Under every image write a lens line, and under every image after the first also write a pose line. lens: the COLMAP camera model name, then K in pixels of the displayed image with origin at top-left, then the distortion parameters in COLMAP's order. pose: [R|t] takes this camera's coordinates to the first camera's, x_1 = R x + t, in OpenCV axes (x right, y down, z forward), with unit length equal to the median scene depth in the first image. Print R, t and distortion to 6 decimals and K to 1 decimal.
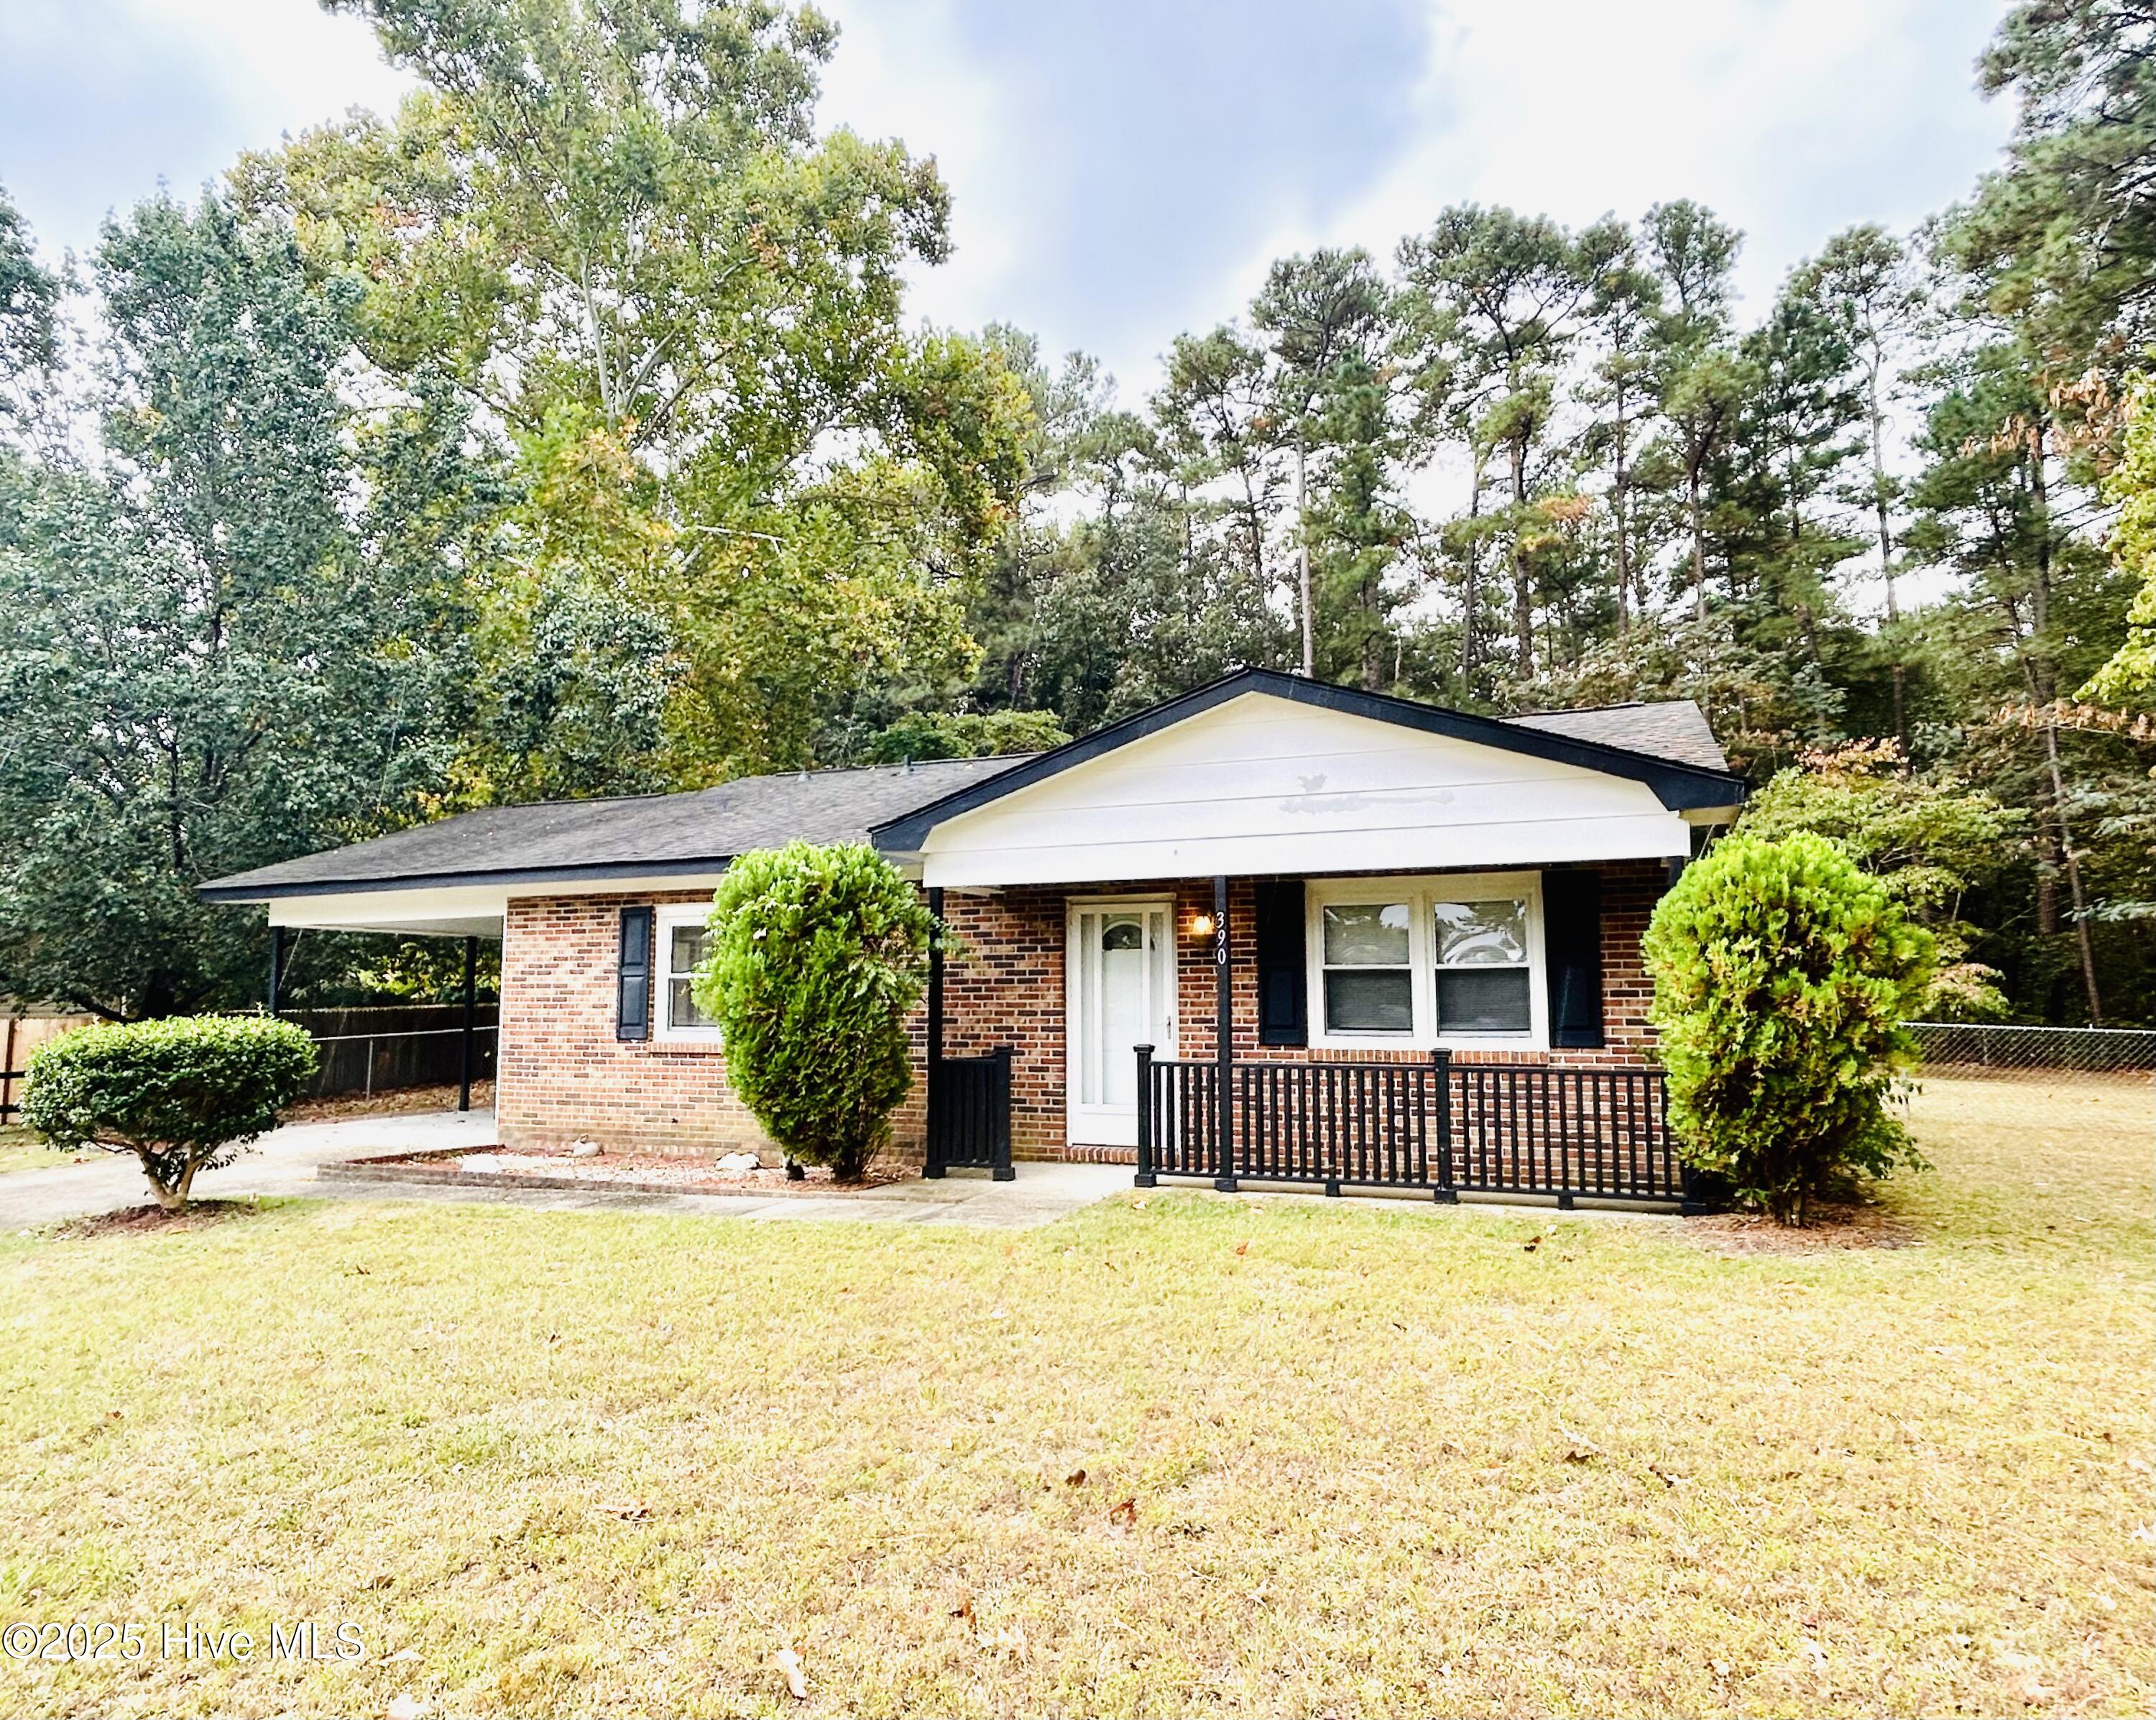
lens RADIAL K [[1380.1, 0, 1019.6], [0, 1380.1, 855.4], [0, 0, 1]] dist [0.001414, 0.003109]
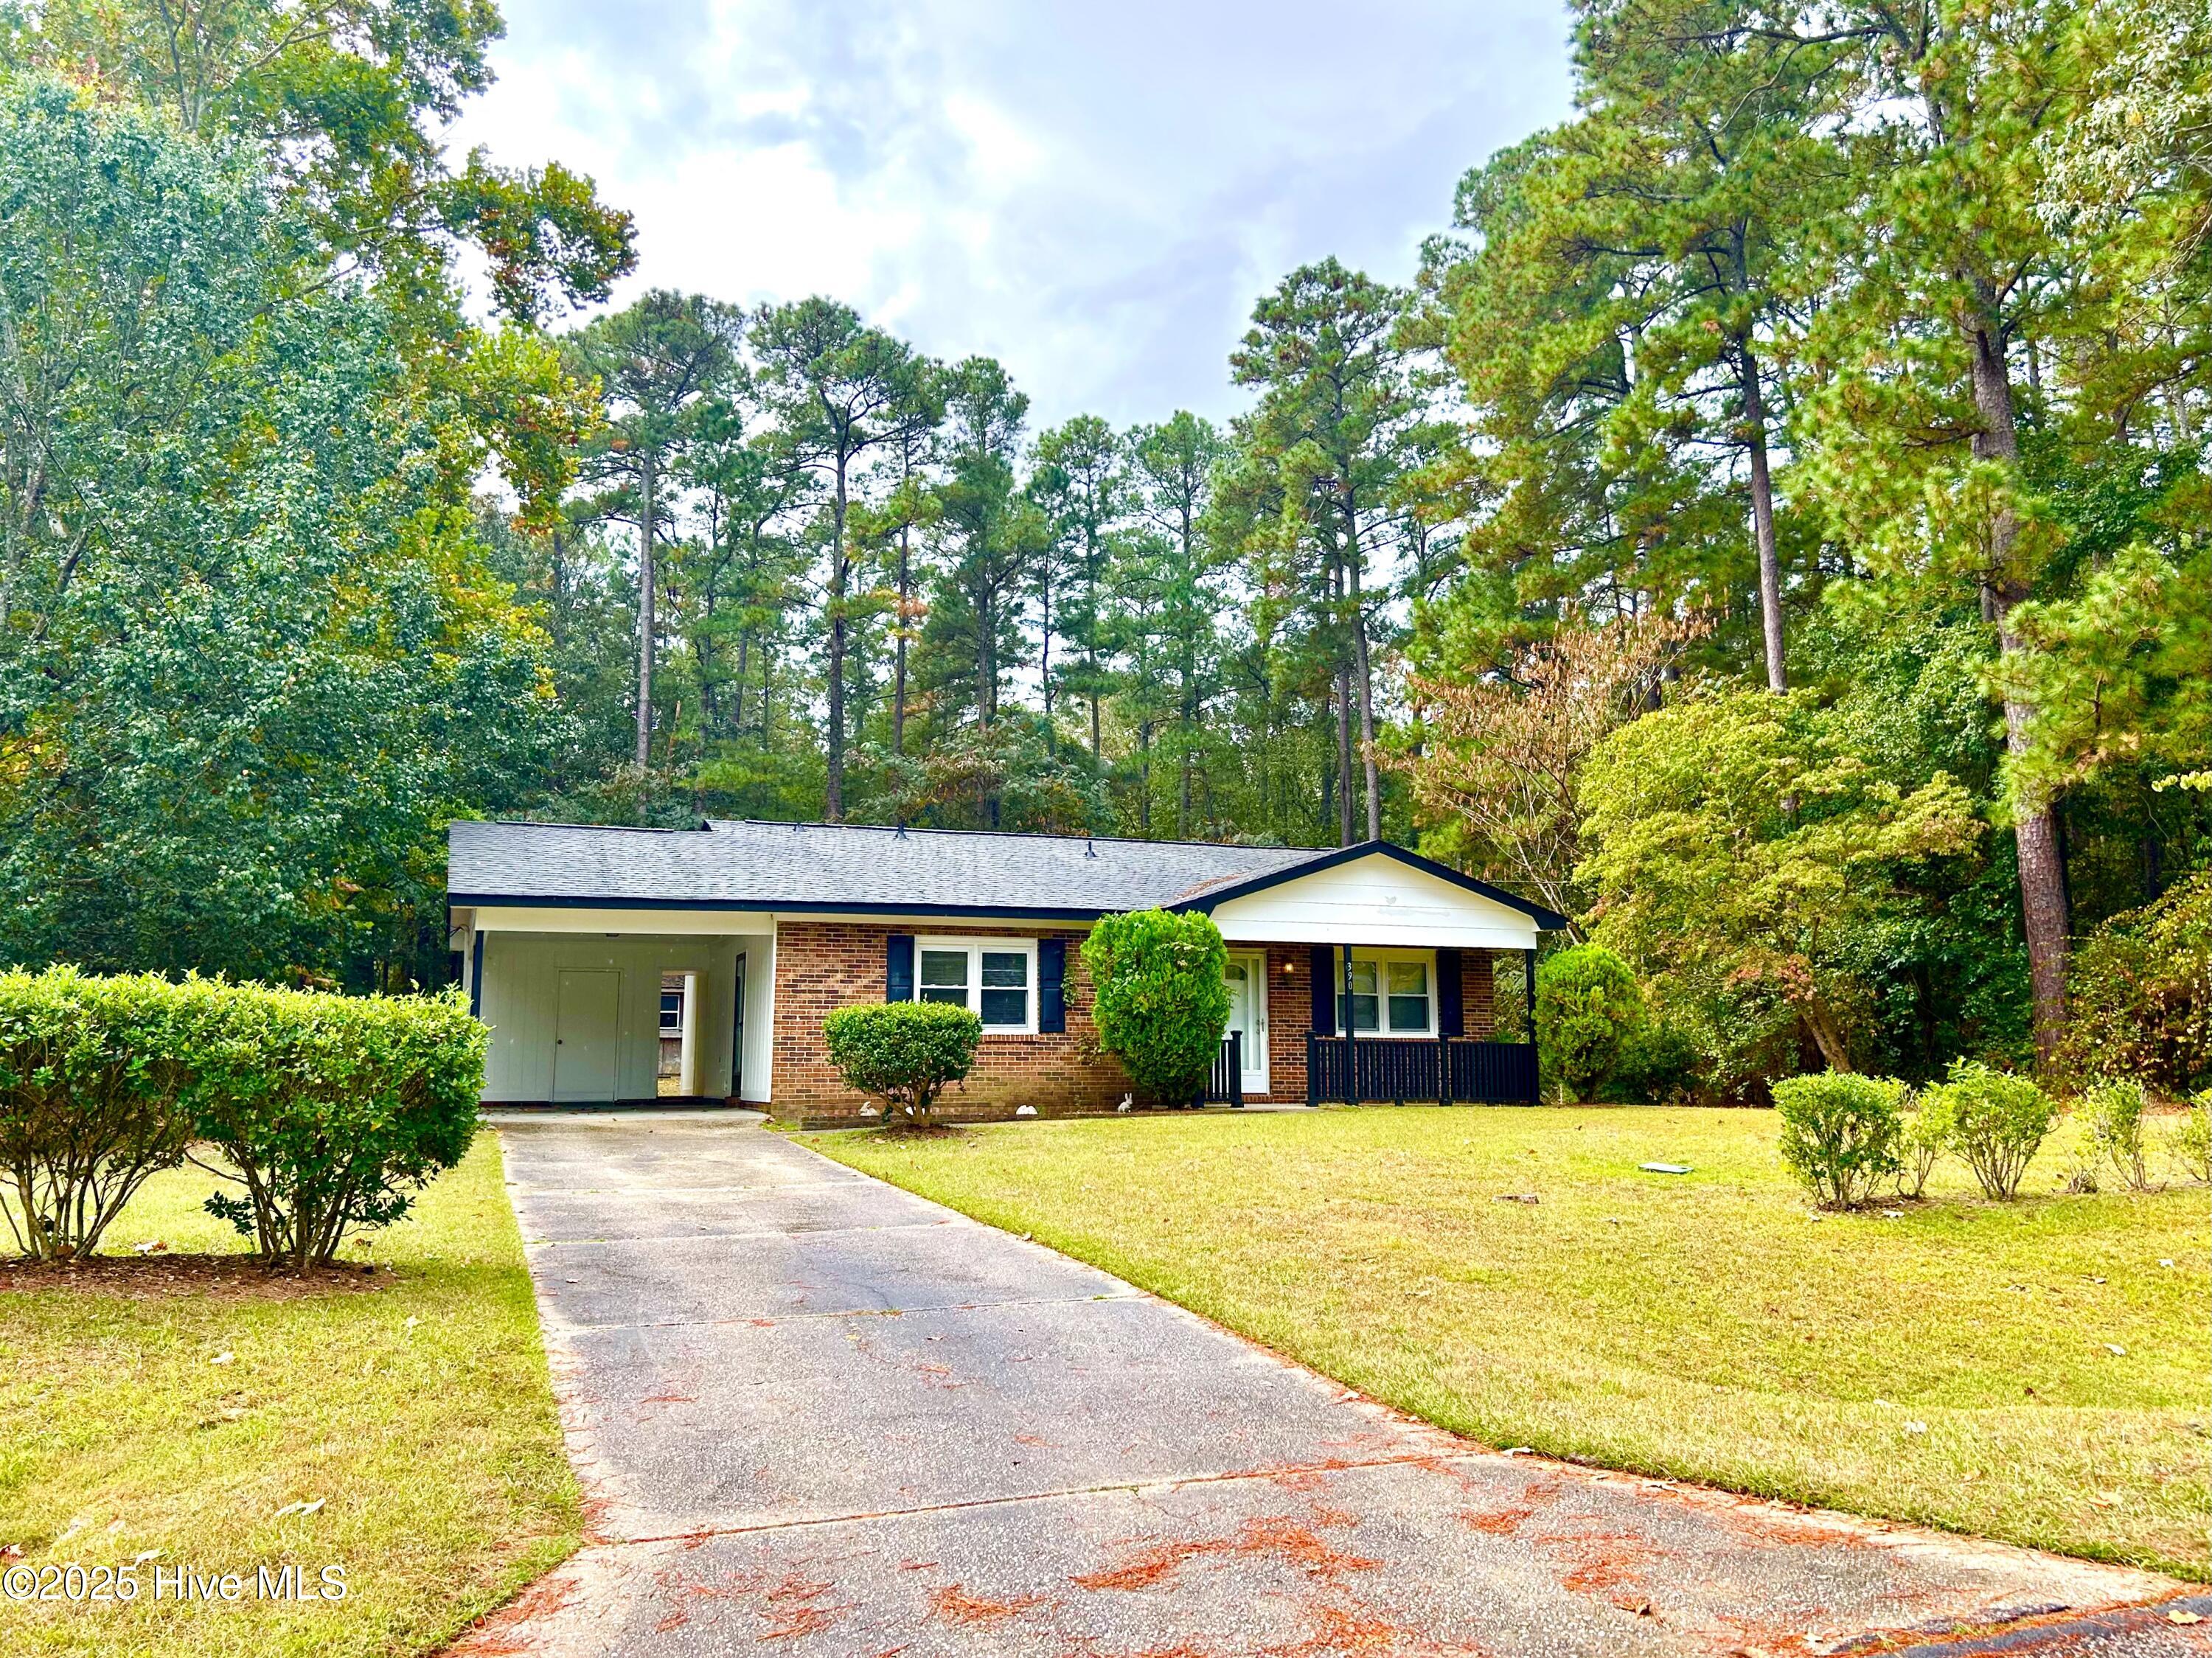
lens RADIAL K [[1681.4, 0, 1106.0], [0, 1681.4, 829.0], [0, 0, 1]] dist [0.188997, -0.546902]
pose [[0.721247, 0.098545, 0.685633, -1.493401], [-0.075988, 0.995111, -0.063091, 0.025679], [-0.688498, -0.006596, 0.725208, -0.413454]]
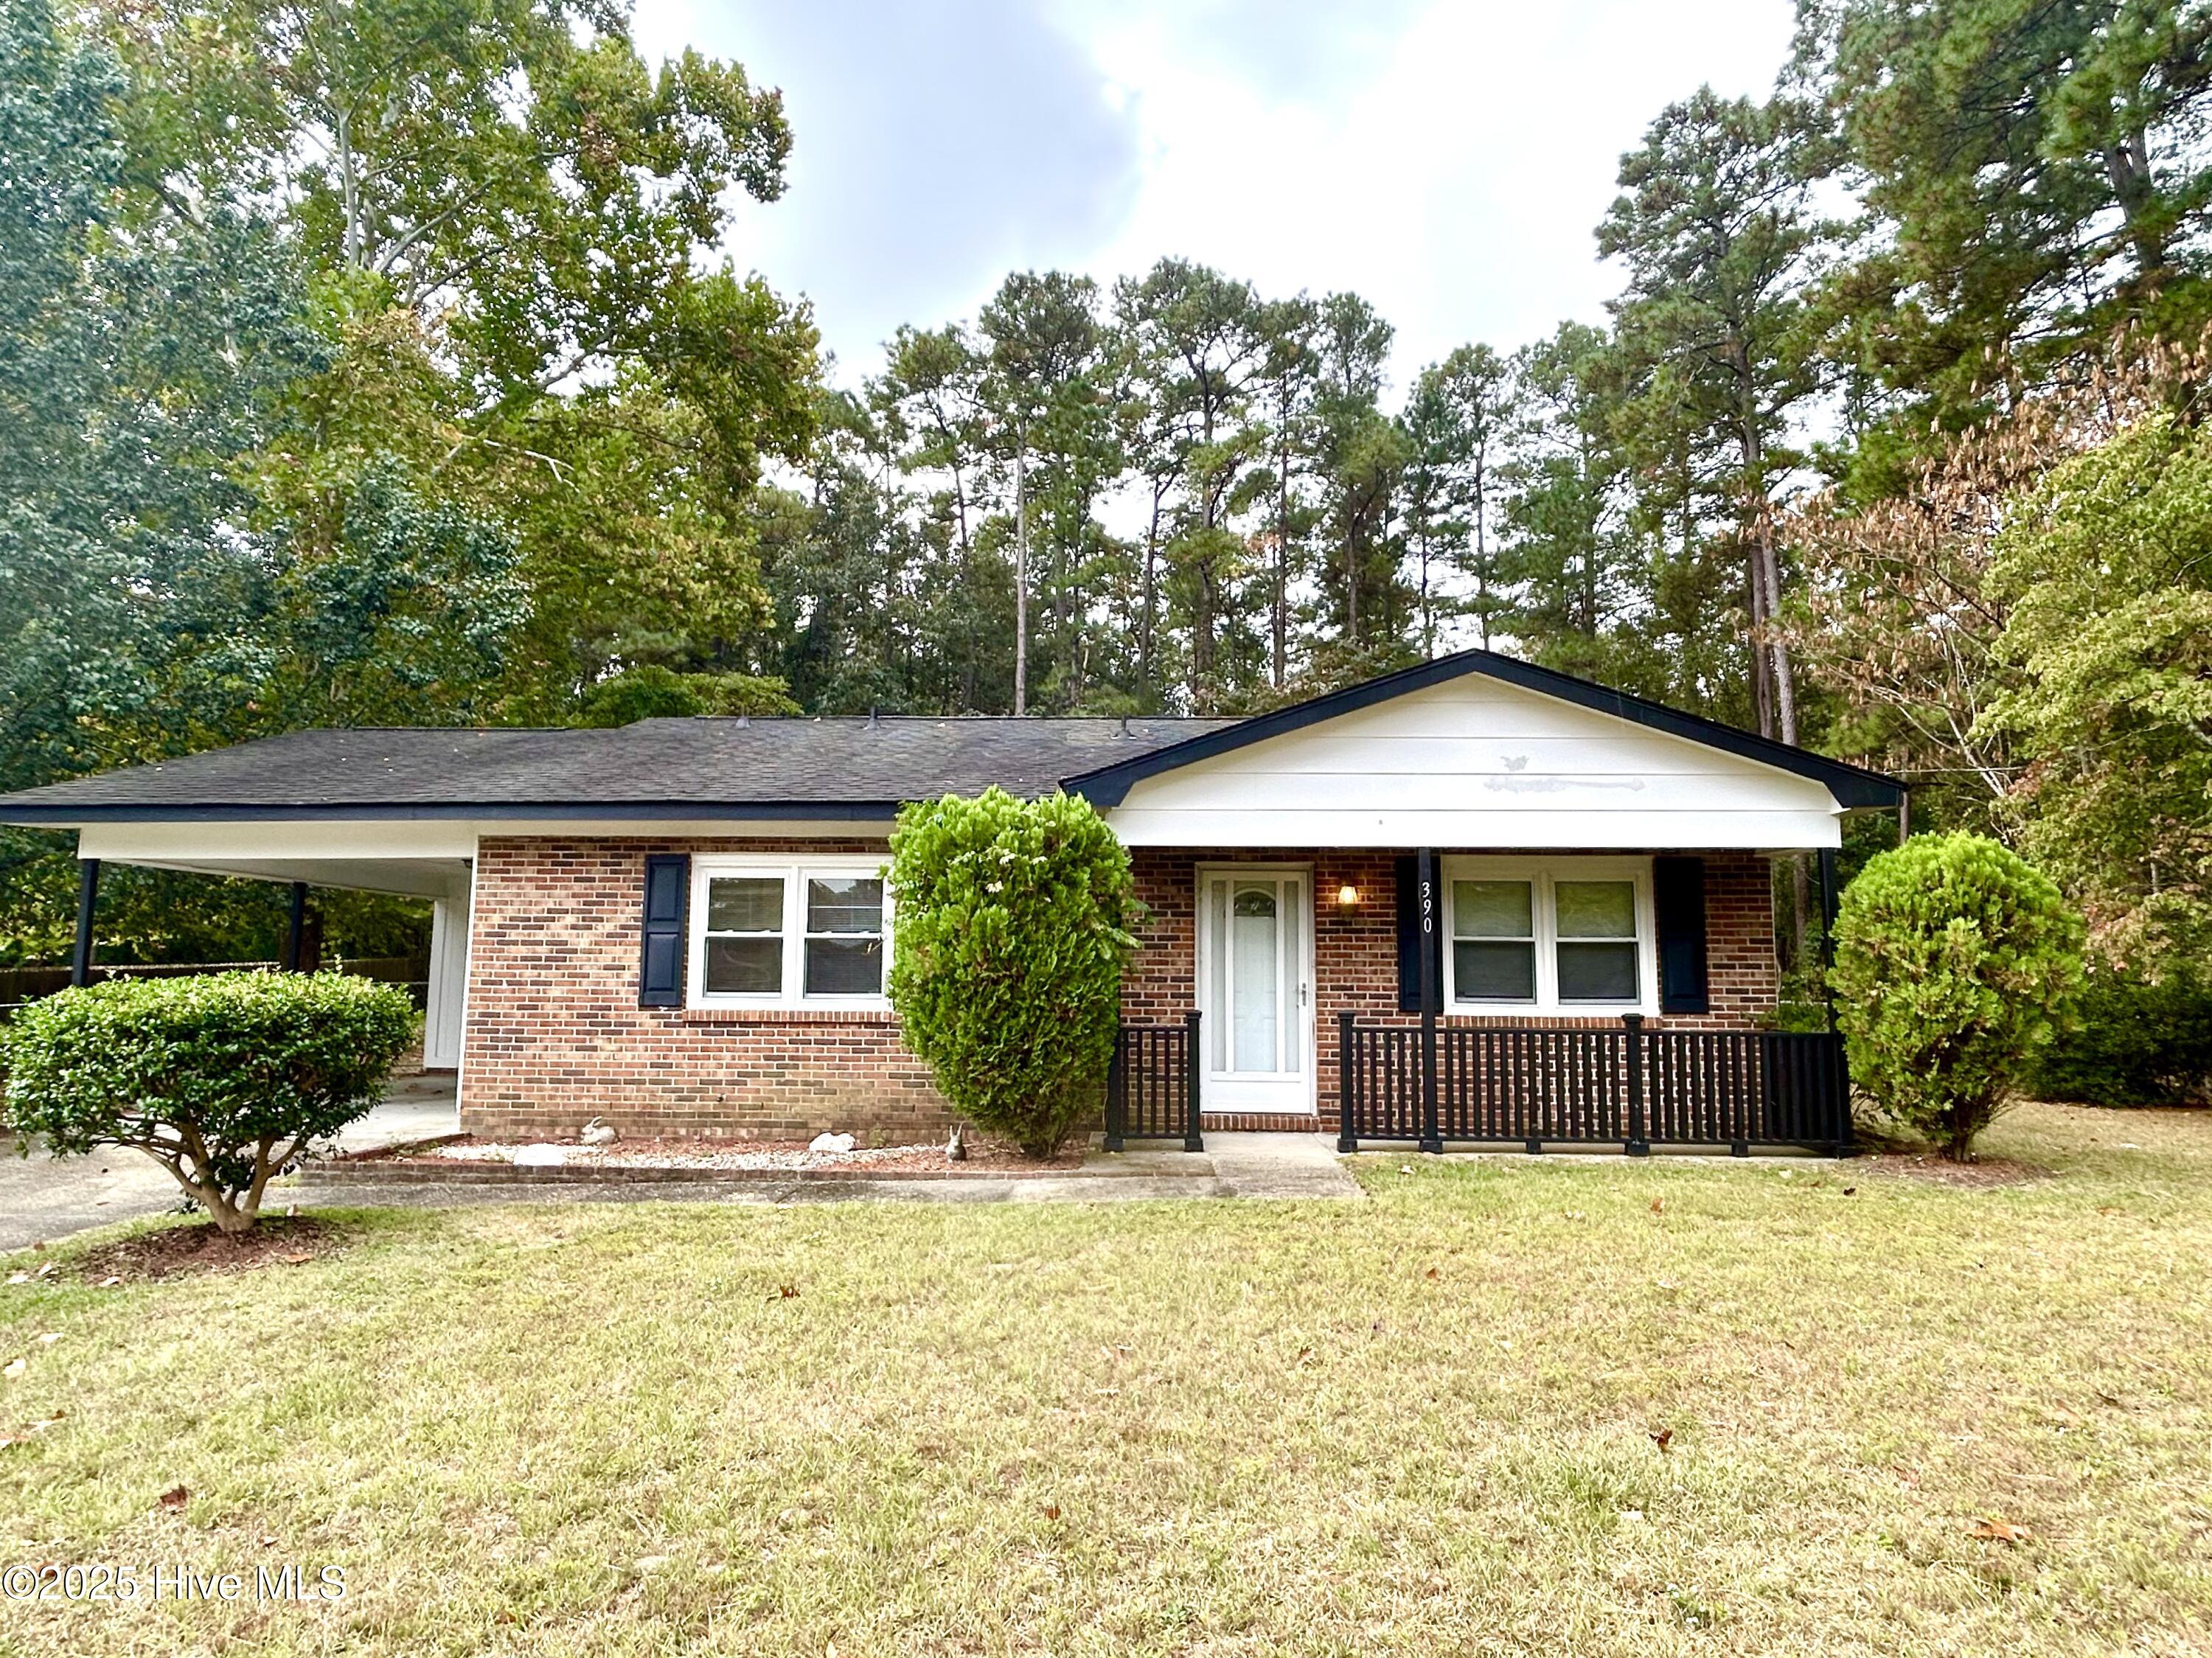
lens RADIAL K [[1318.3, 0, 1106.0], [0, 1318.3, 829.0], [0, 0, 1]] dist [0.001086, -0.002041]
pose [[0.929694, 0.051176, 0.364759, -0.375242], [-0.048772, 0.998685, -0.015806, 0.024524], [-0.365089, -0.003095, 0.930968, 0.145386]]
